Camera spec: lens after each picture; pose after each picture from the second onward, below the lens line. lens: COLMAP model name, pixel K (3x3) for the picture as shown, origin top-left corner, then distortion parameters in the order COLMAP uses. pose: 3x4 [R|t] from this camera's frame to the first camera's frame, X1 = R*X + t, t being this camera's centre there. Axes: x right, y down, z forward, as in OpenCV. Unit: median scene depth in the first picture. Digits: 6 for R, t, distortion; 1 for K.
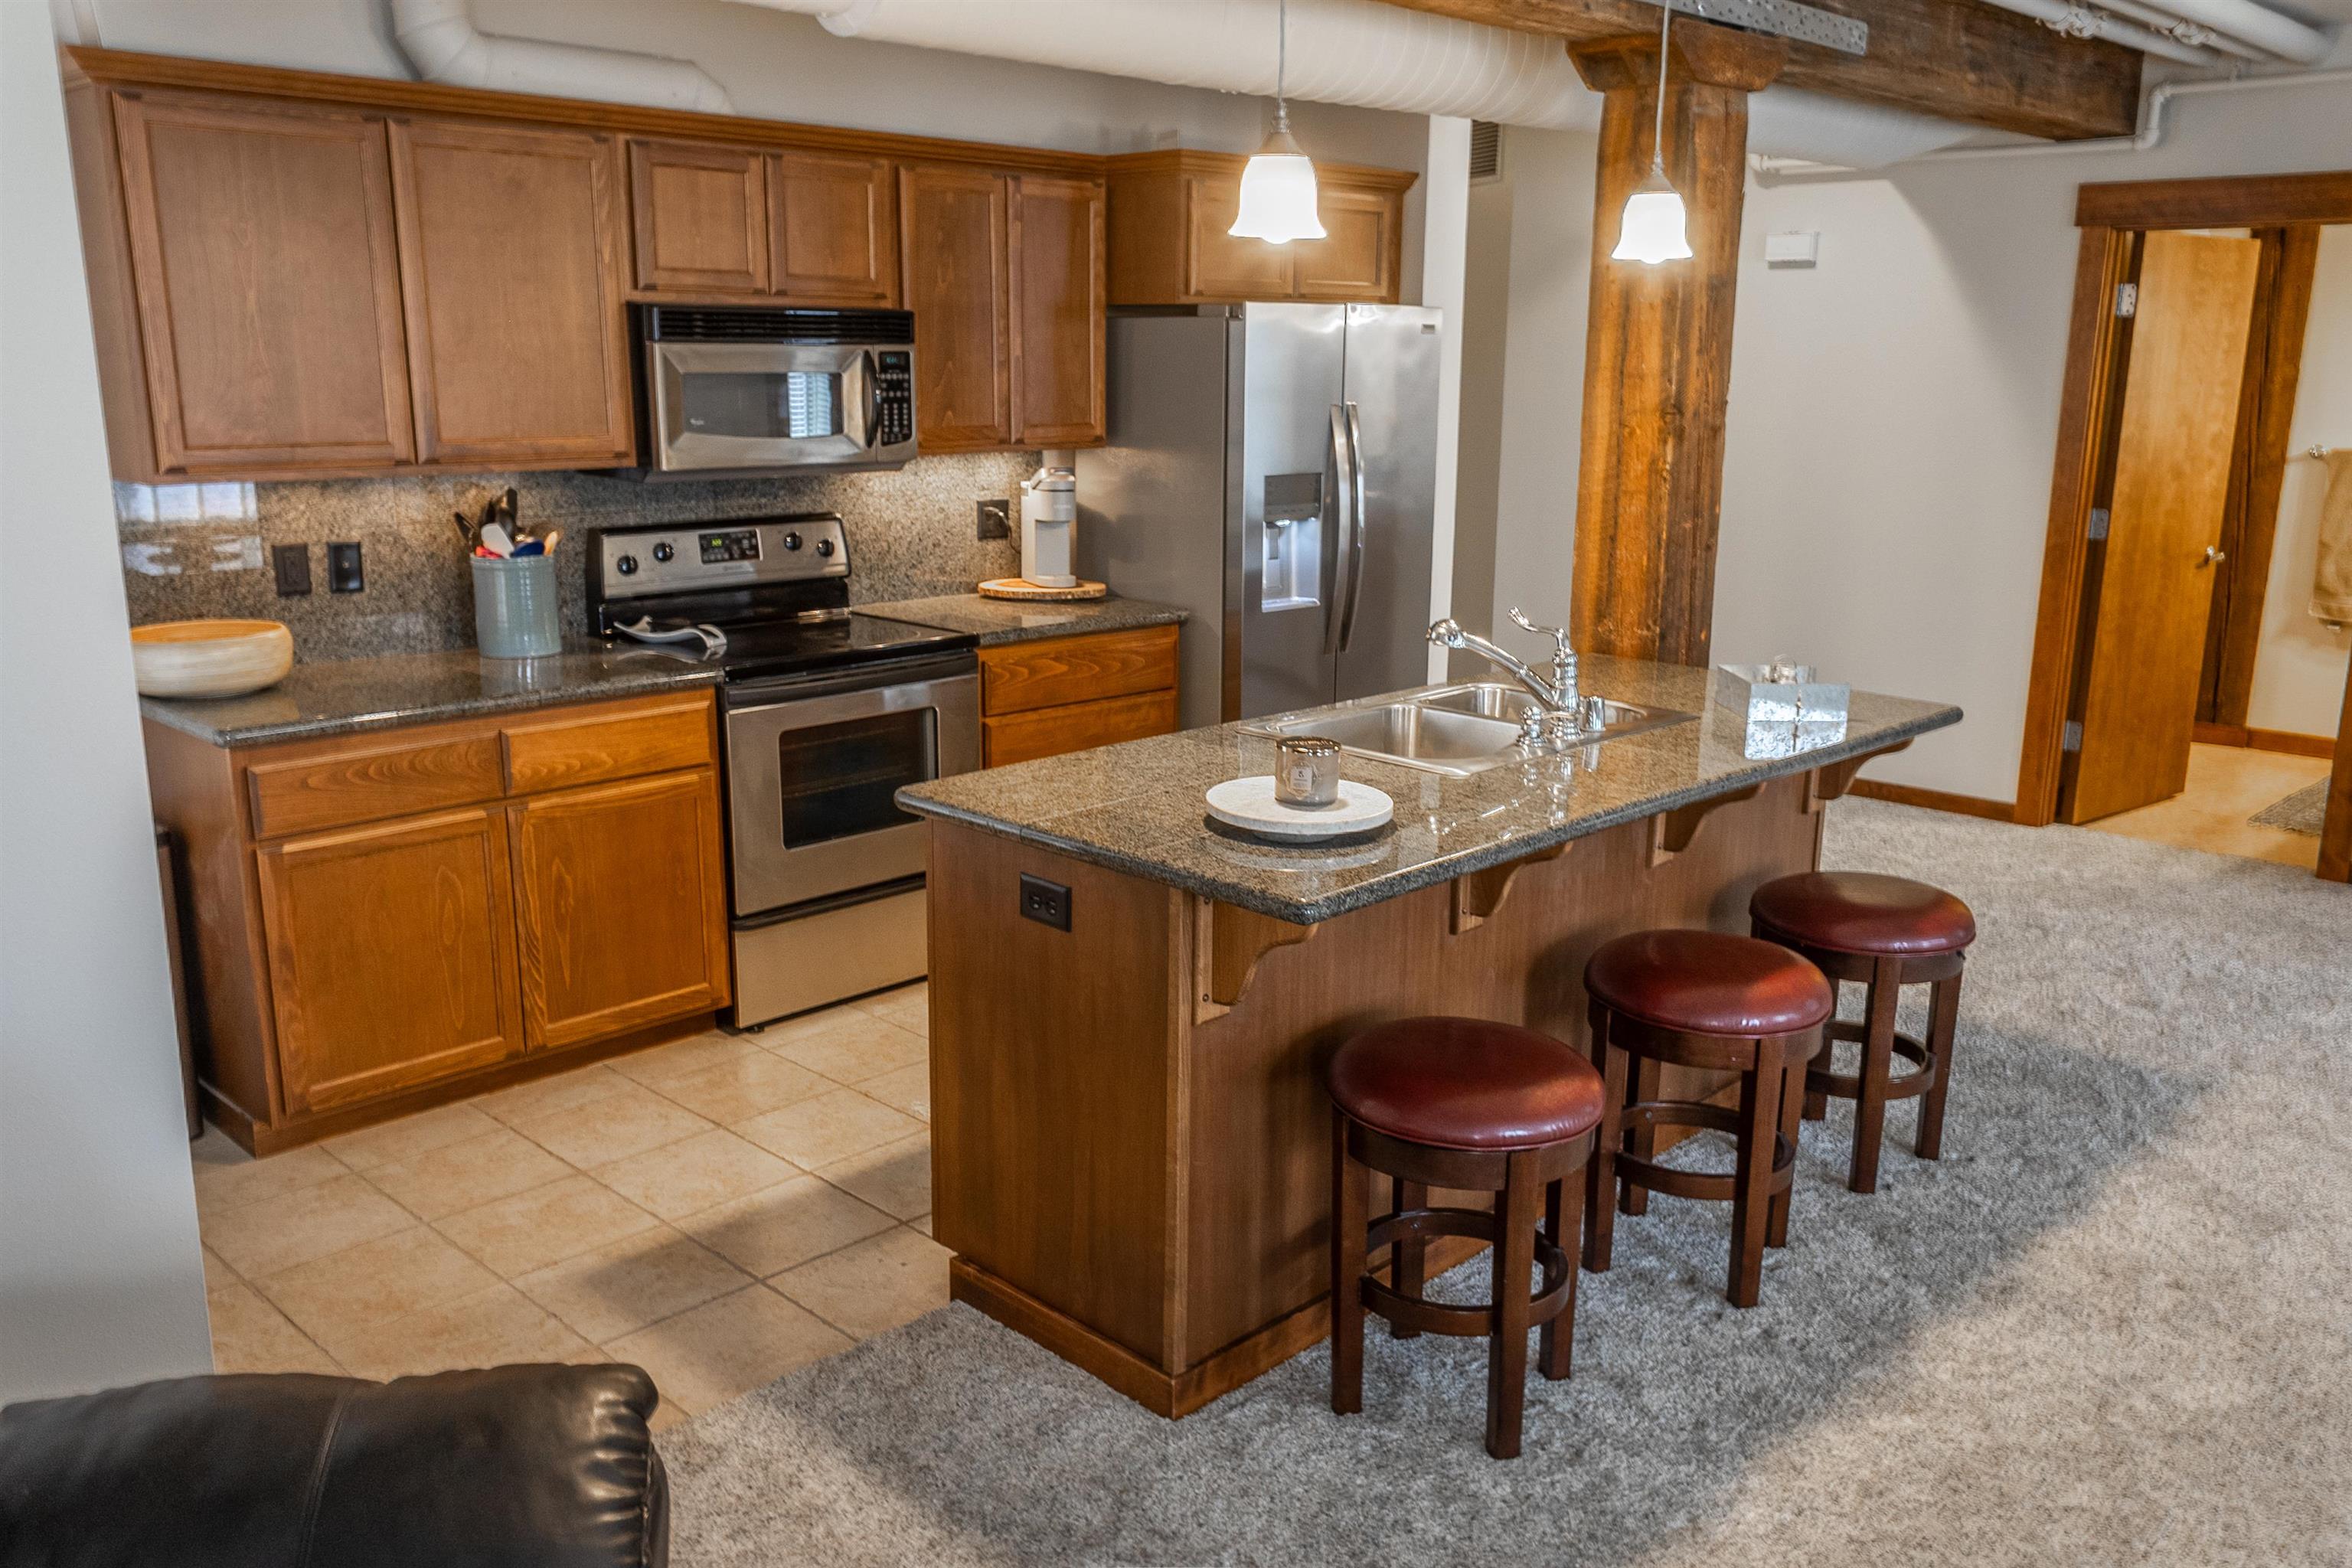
lens RADIAL K [[1864.6, 0, 1185.9], [0, 1864.6, 794.5], [0, 0, 1]] dist [0.020091, -0.015246]
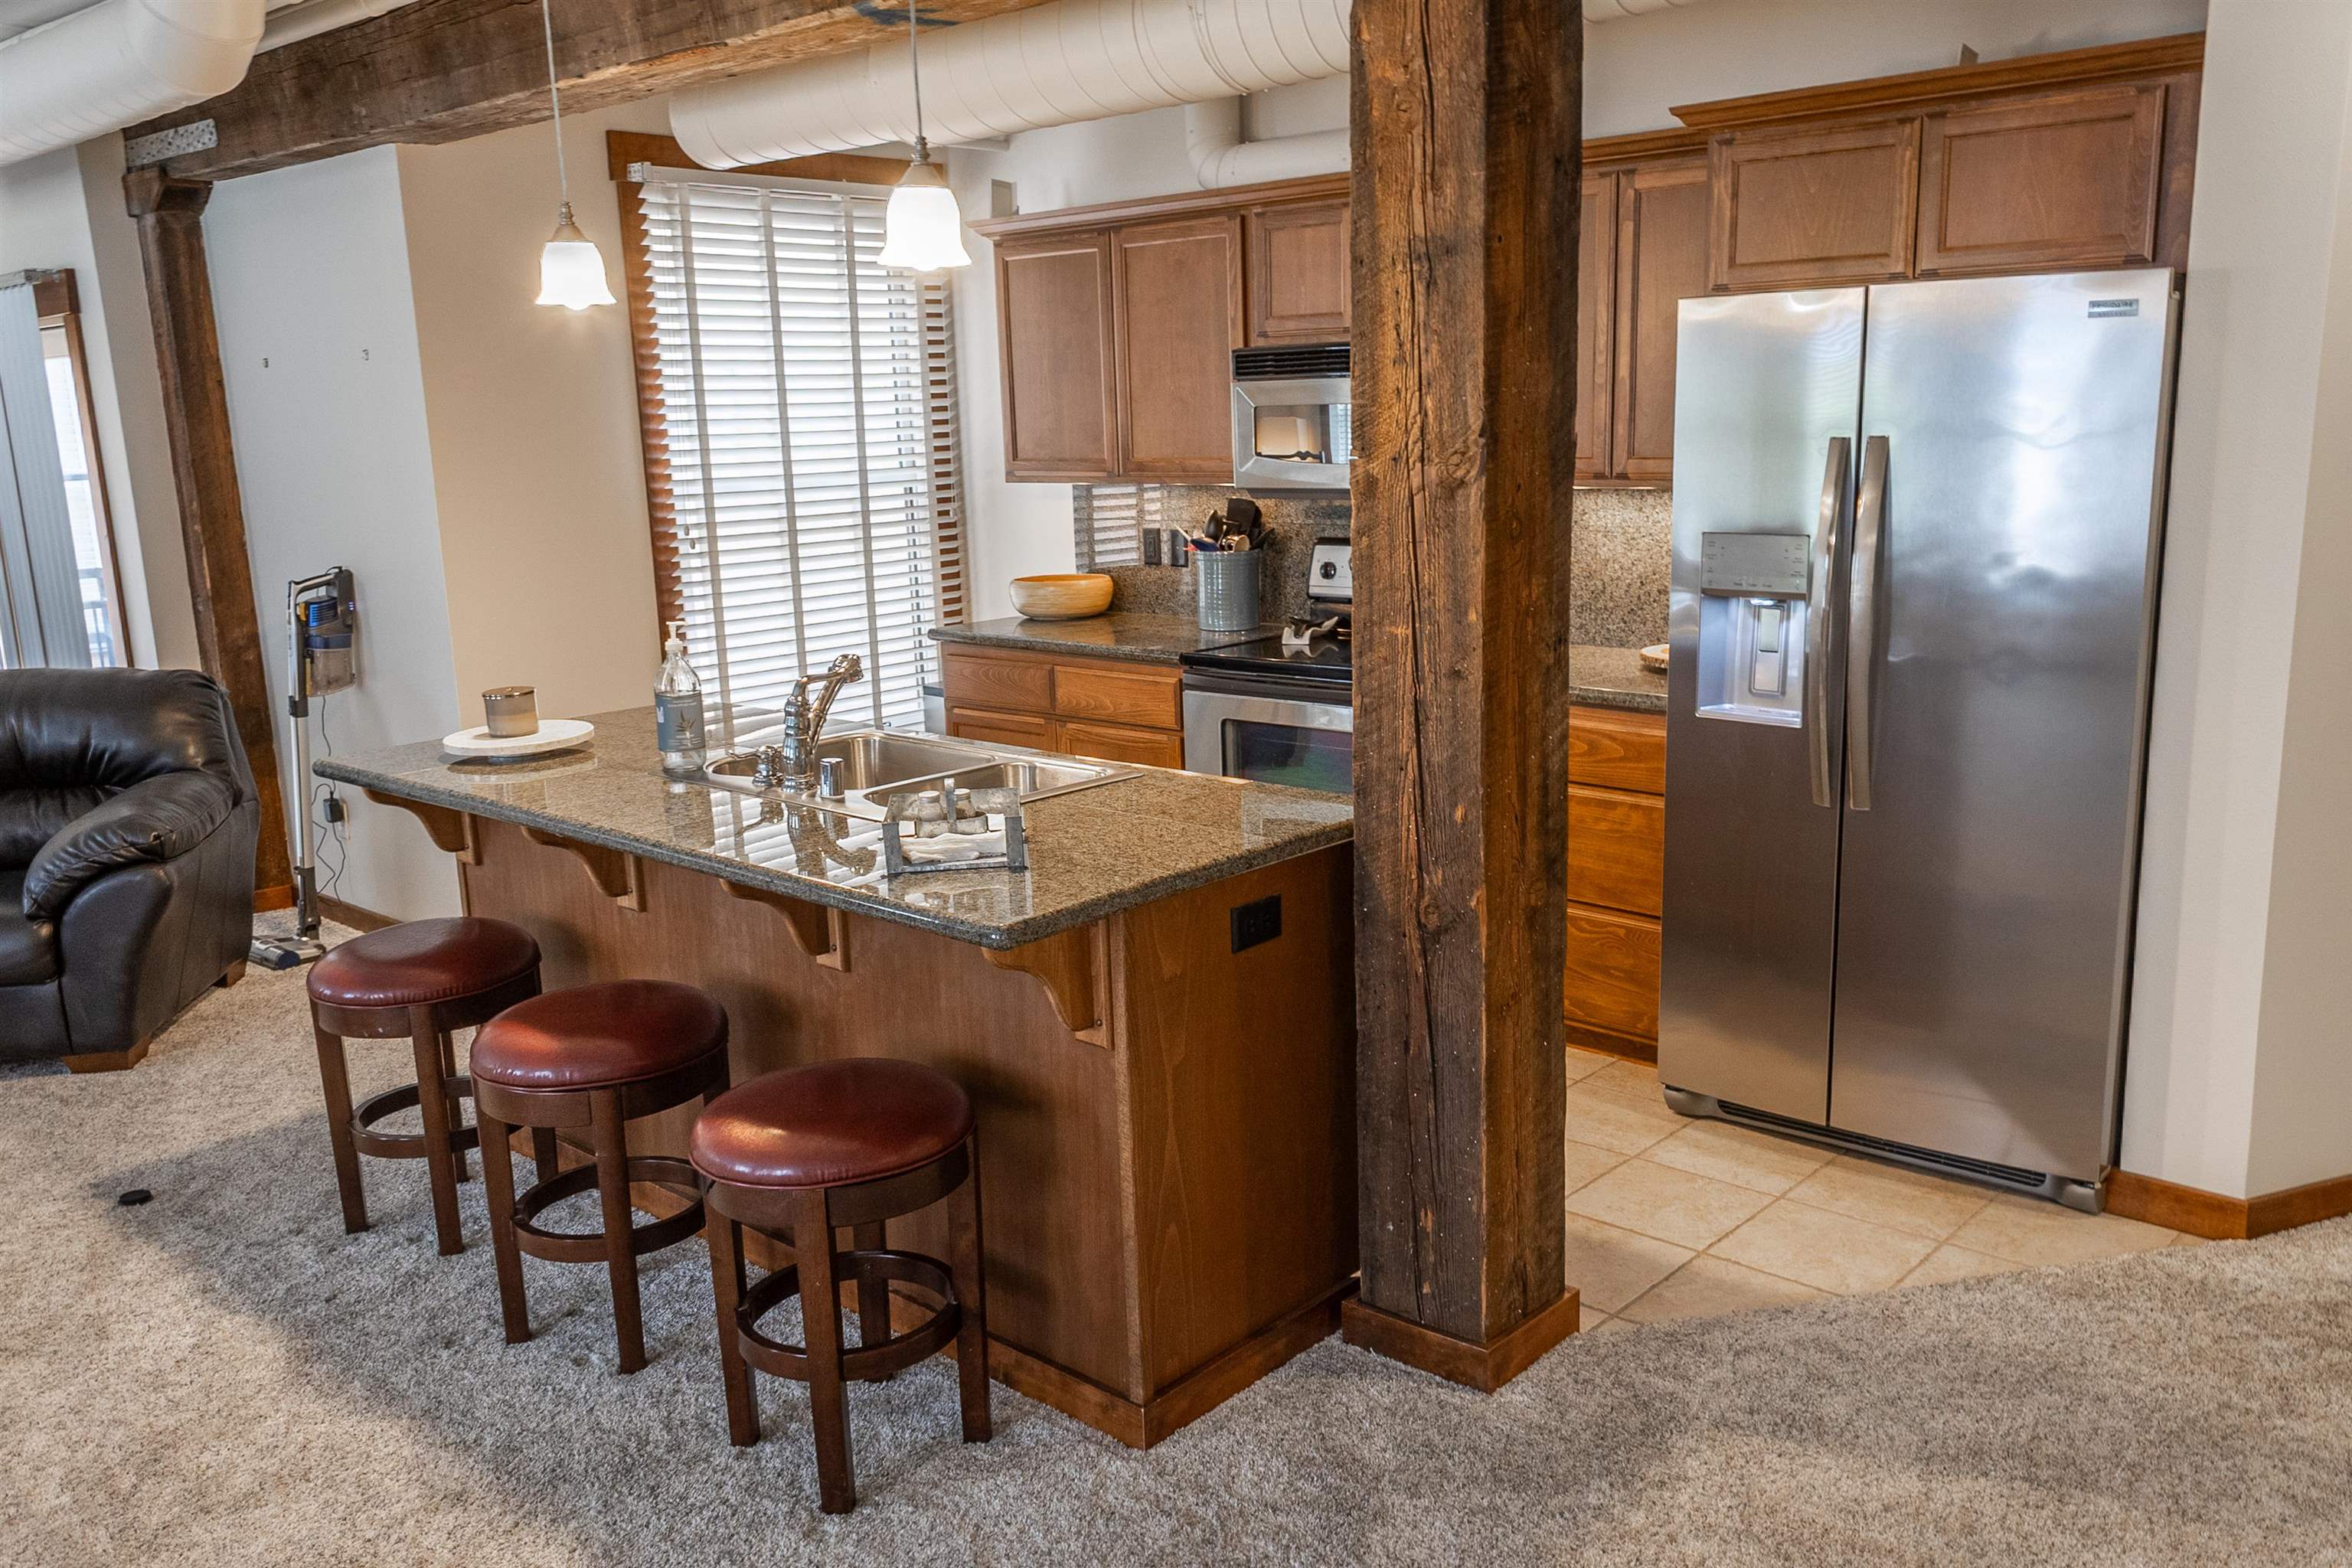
lens RADIAL K [[1864.6, 0, 1185.9], [0, 1864.6, 794.5], [0, 0, 1]] dist [0.020091, -0.015246]
pose [[0.041407, 0.195684, -0.979792, 0.898119], [-0.201766, 0.962068, 0.183618, -0.191601], [0.978558, 0.190086, 0.079319, 0.883391]]
